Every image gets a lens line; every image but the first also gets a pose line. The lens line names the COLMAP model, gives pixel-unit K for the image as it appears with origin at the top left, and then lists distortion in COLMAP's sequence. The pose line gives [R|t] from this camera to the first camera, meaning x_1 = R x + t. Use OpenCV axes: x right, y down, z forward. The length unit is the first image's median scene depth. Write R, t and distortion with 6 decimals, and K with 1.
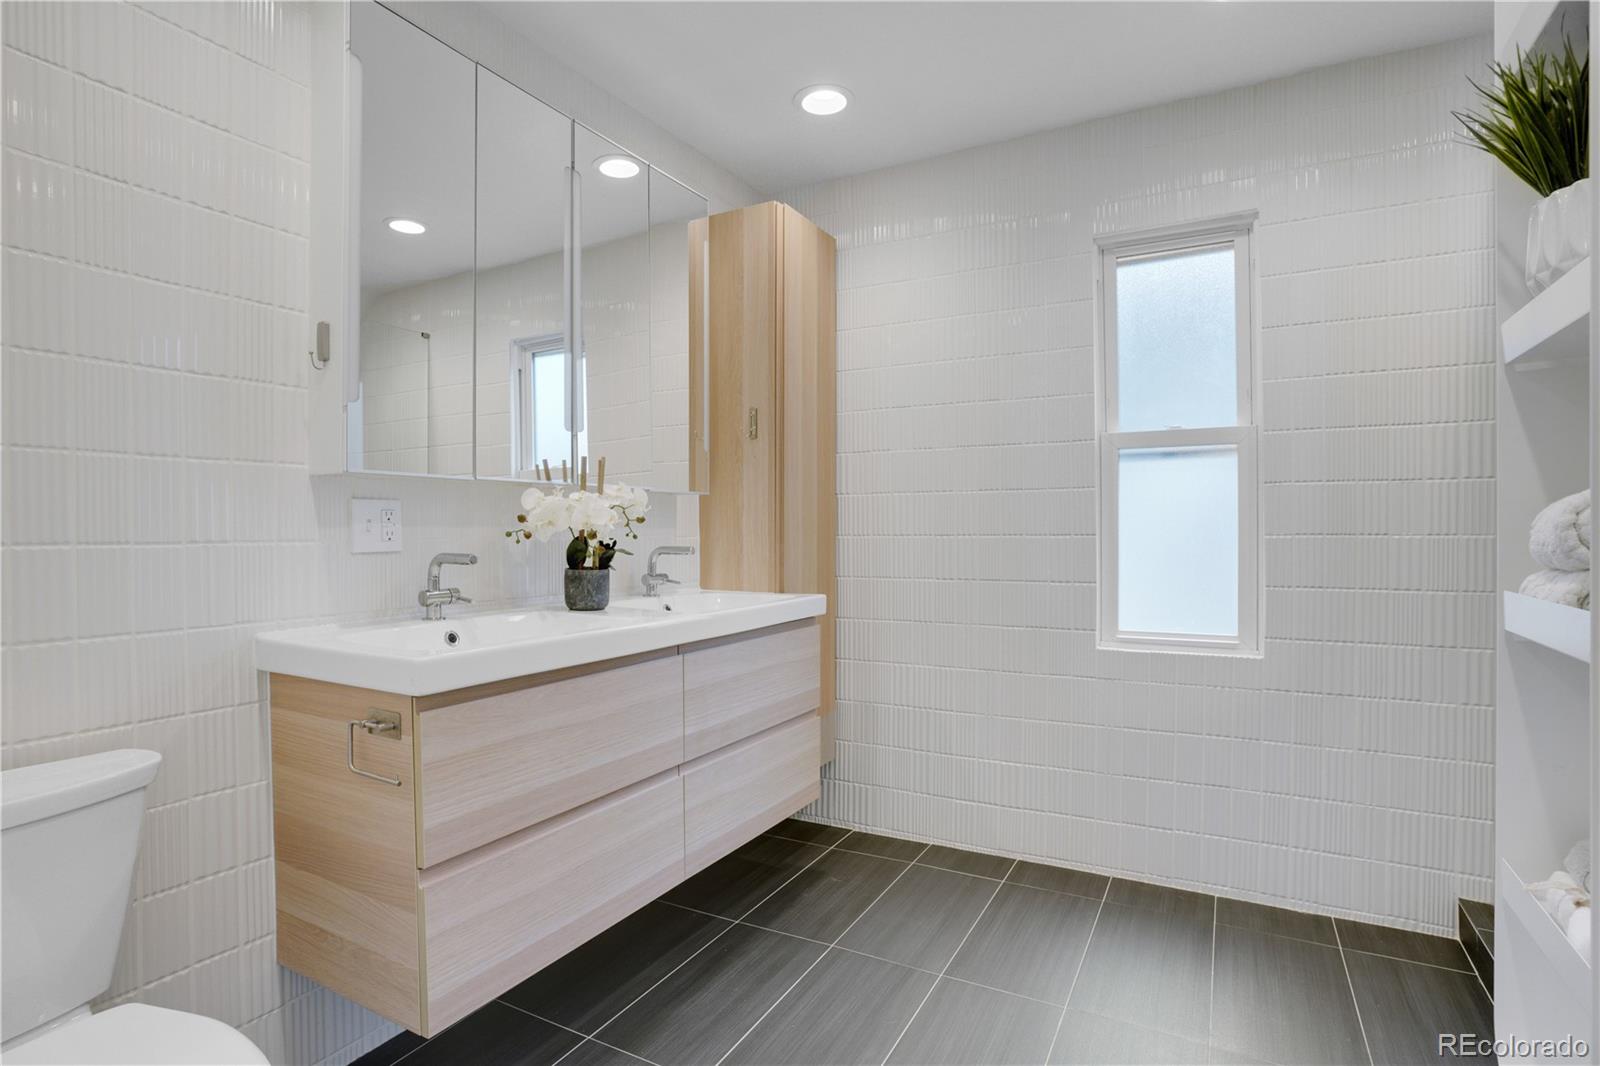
lens RADIAL K [[811.8, 0, 800.0], [0, 811.8, 533.0], [0, 0, 1]] dist [0.000547, 0.000340]
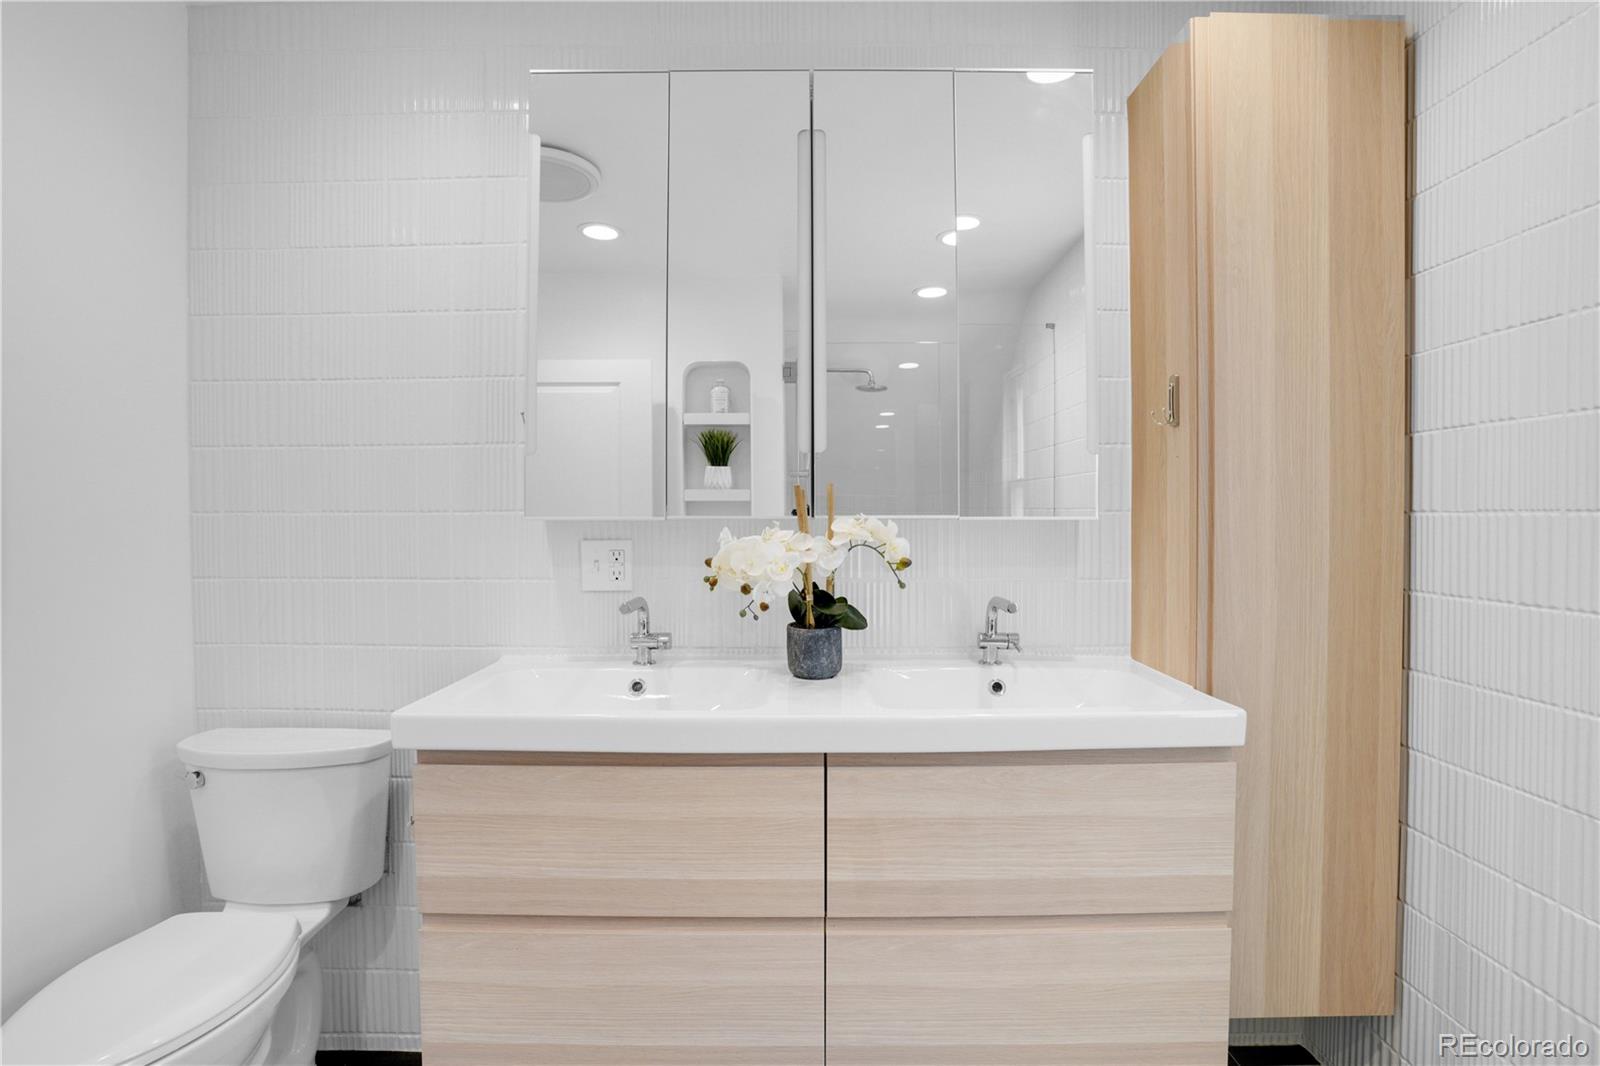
lens RADIAL K [[854.5, 0, 799.5], [0, 854.5, 508.7], [0, 0, 1]] dist [-0.052315, 0.000250]
pose [[0.488750, -0.000657, -0.872423, 0.489555], [-0.005242, 0.999979, -0.003690, -0.070930], [0.872408, 0.006377, 0.488737, 0.620371]]
